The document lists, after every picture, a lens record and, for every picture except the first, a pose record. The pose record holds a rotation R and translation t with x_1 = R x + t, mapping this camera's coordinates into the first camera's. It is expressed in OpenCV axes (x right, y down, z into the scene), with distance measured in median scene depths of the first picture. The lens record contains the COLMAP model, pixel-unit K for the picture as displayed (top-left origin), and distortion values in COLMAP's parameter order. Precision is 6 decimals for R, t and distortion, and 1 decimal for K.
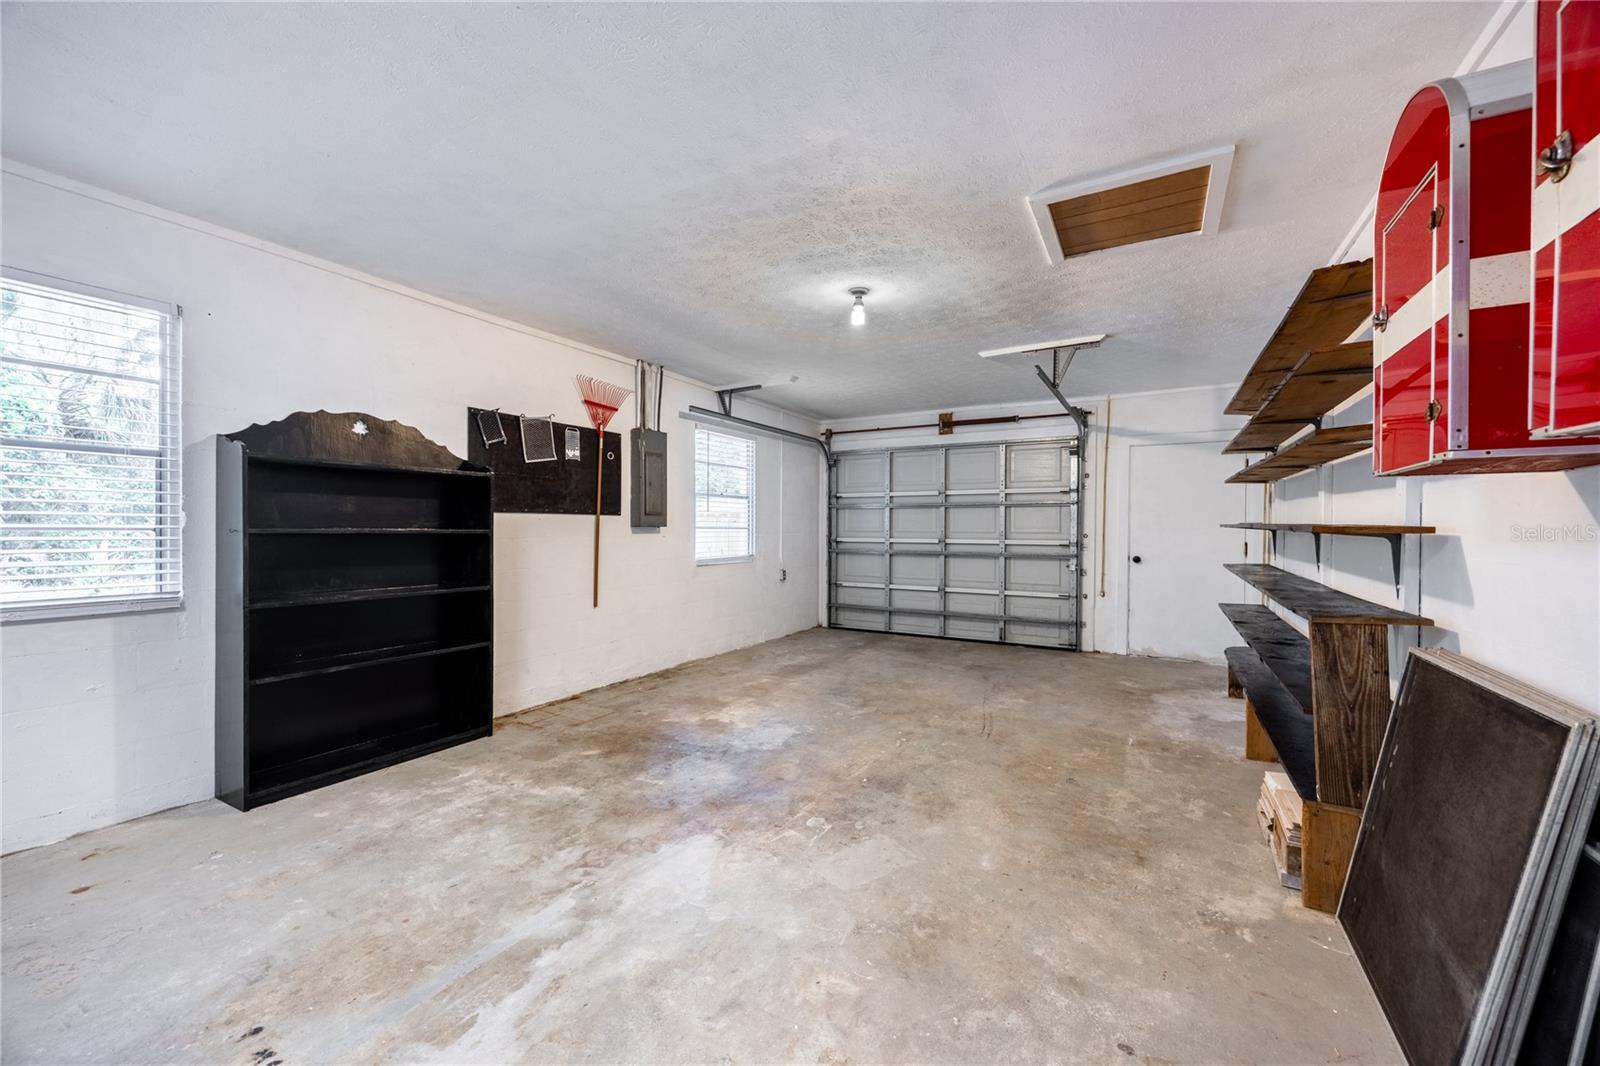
lens RADIAL K [[619.3, 0, 800.0], [0, 619.3, 533.0], [0, 0, 1]] dist [-0.001932, -0.000147]
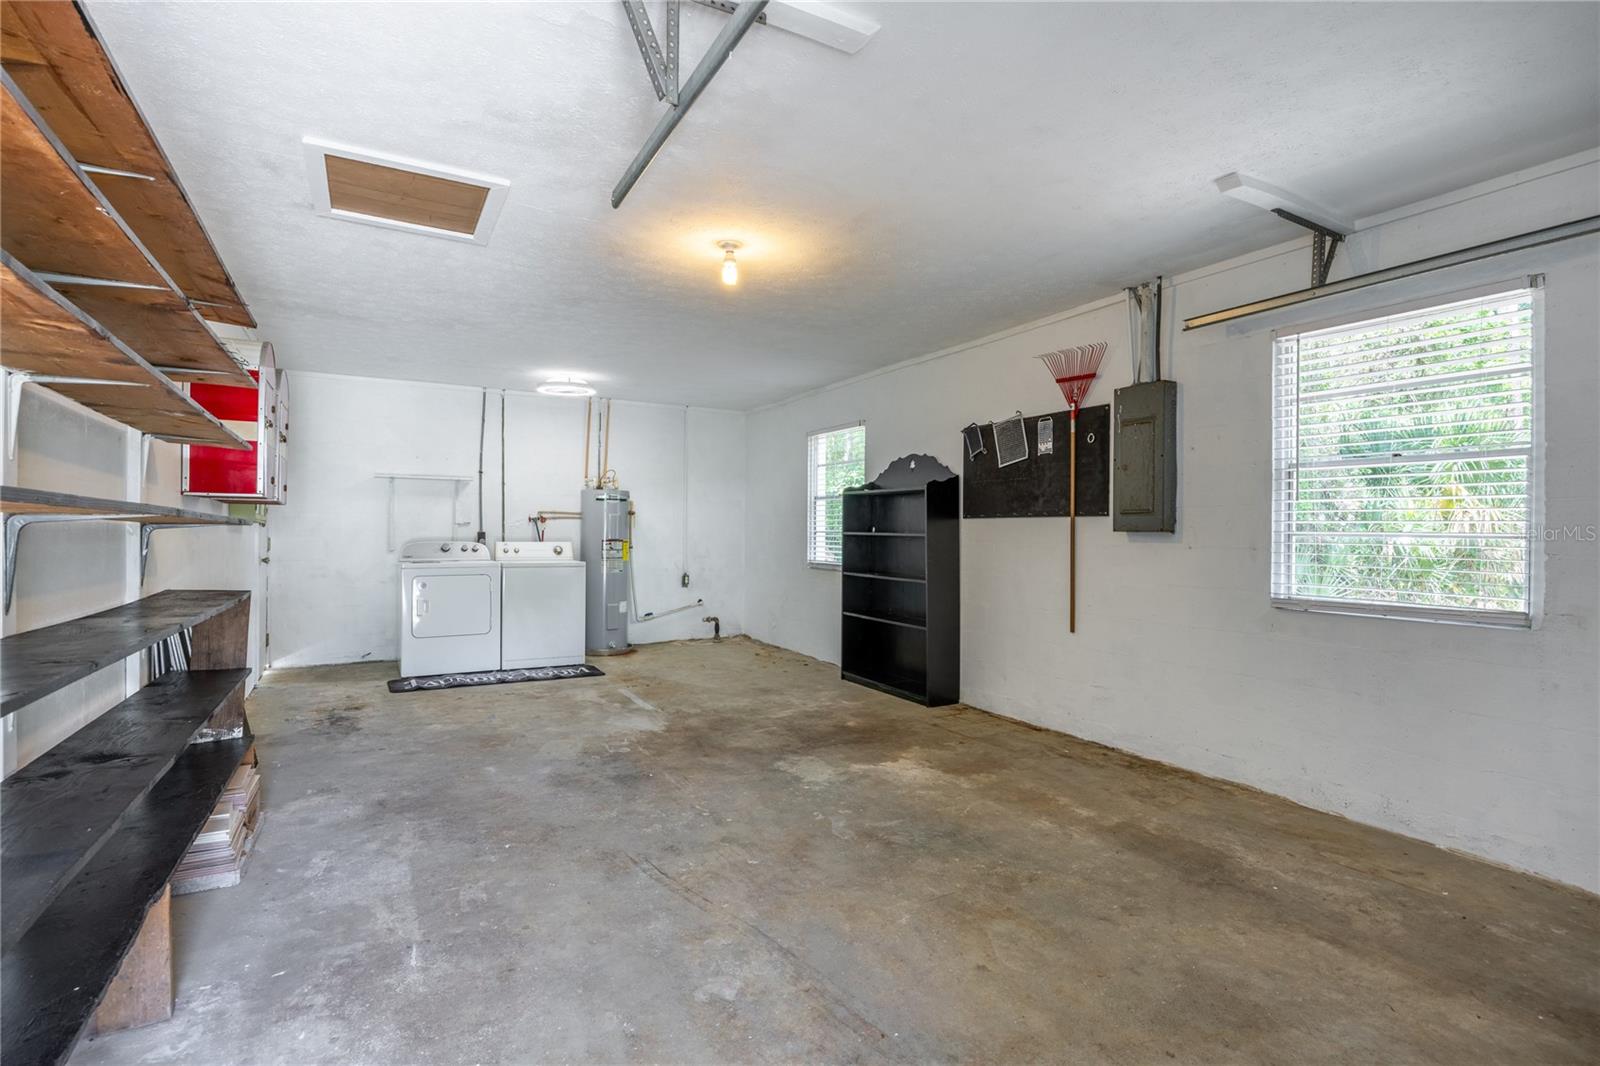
lens RADIAL K [[768.9, 0, 805.8], [0, 768.9, 529.1], [0, 0, 1]] dist [-0.010582, 0.000356]
pose [[-0.511382, -0.009002, -0.859306, 1.032878], [-0.016979, 0.999856, -0.000370, -0.010102], [0.859186, 0.014401, -0.511461, 1.802576]]
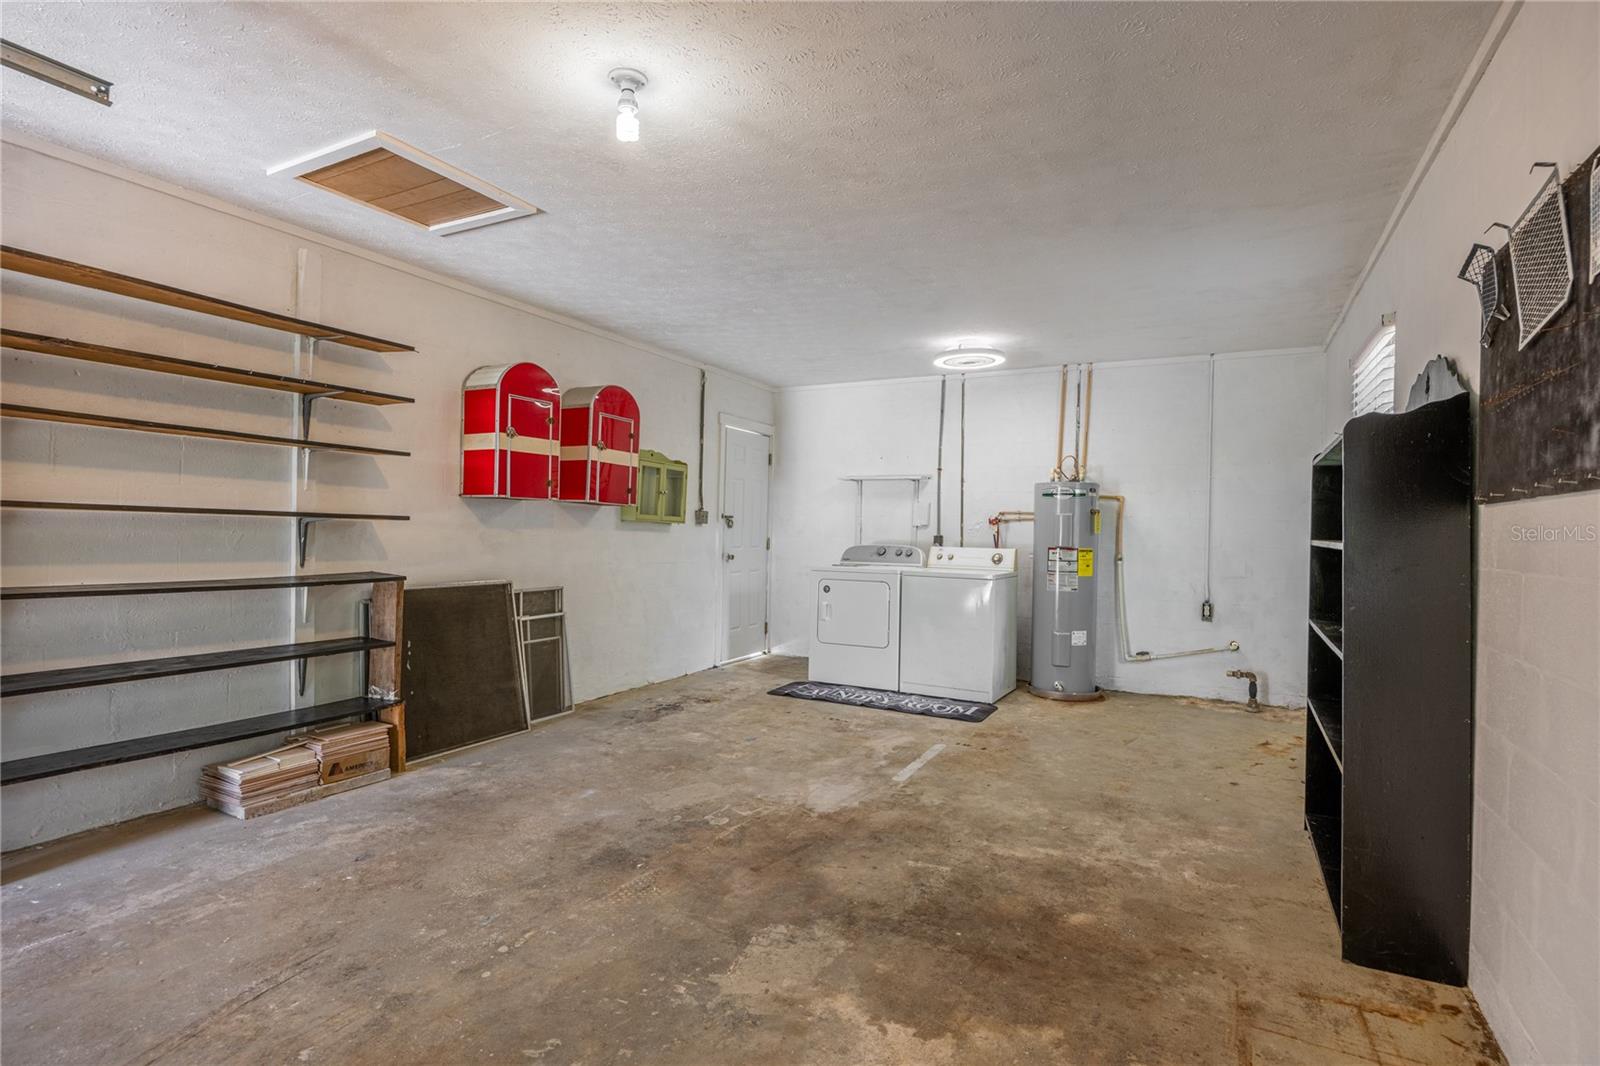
lens RADIAL K [[768.9, 0, 805.8], [0, 768.9, 529.1], [0, 0, 1]] dist [-0.010582, 0.000356]
pose [[-0.999327, -0.021635, -0.029623, -0.055322], [-0.021880, 0.999729, 0.007980, -0.011960], [0.029443, 0.008622, -0.999529, 1.854337]]
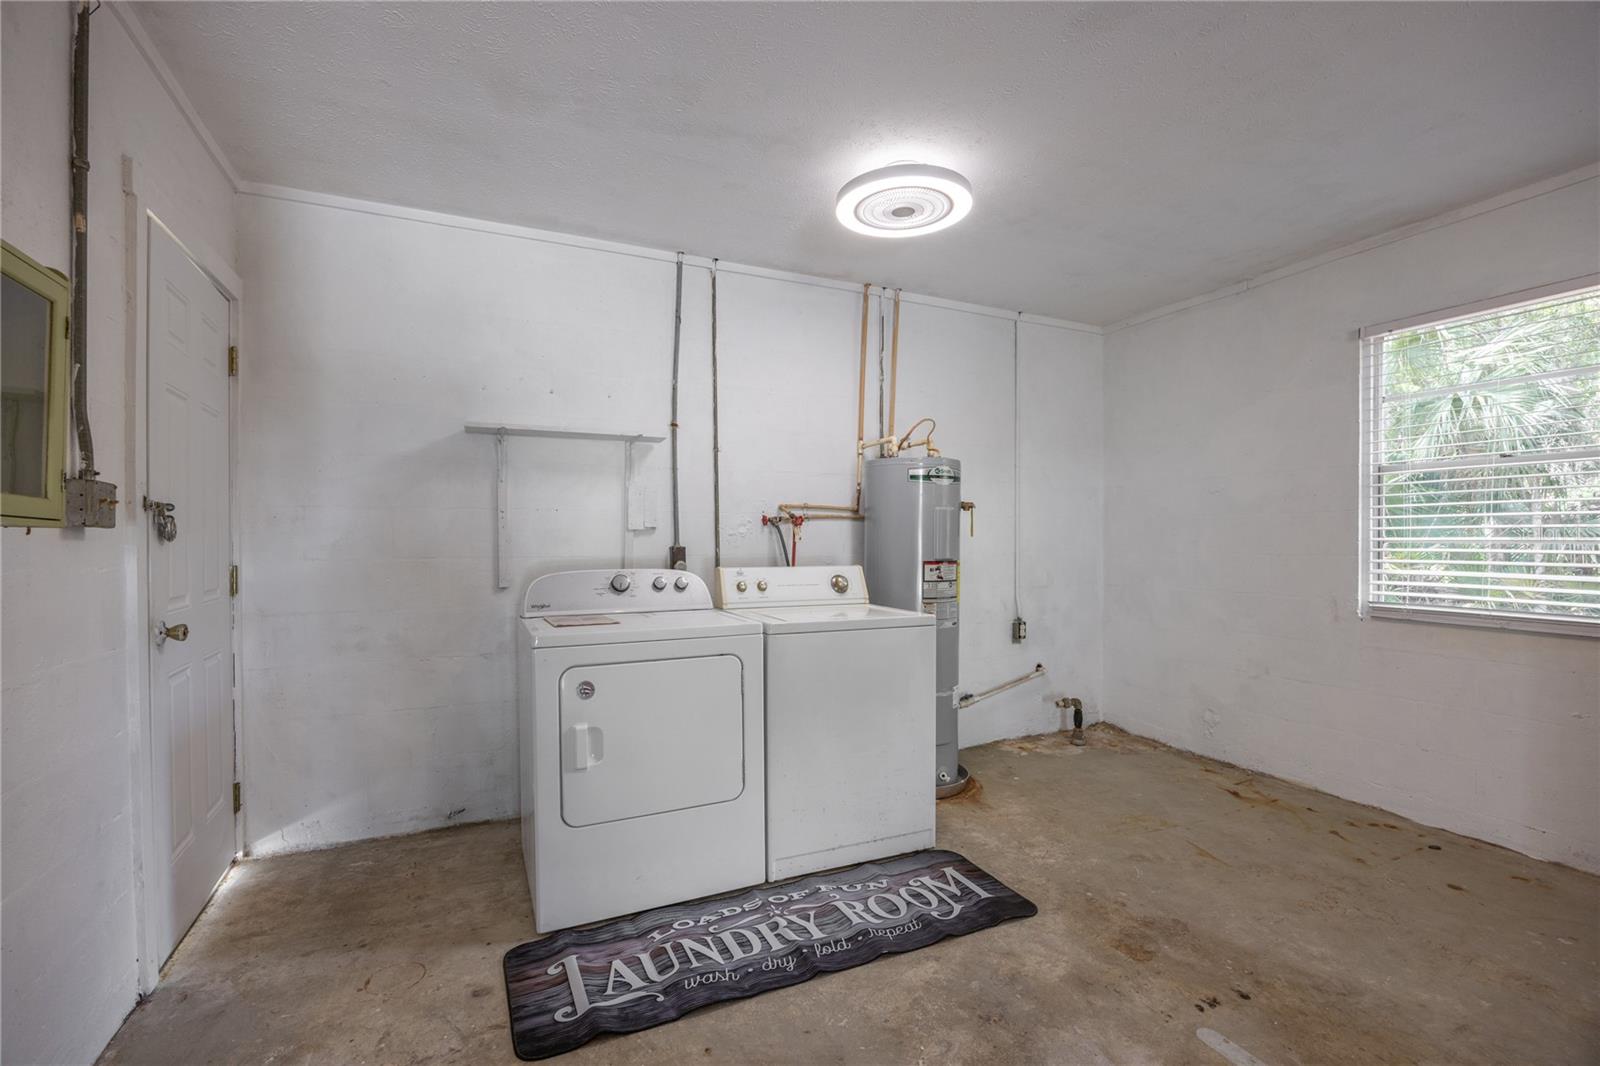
lens RADIAL K [[705.1, 0, 806.9], [0, 705.1, 551.1], [0, 0, 1]] dist [-0.017794, 0.000294]
pose [[-0.576498, 0.011733, -0.817015, 0.272498], [-0.008595, 0.999754, 0.020422, -0.001664], [0.817054, 0.018796, -0.576255, 0.511842]]
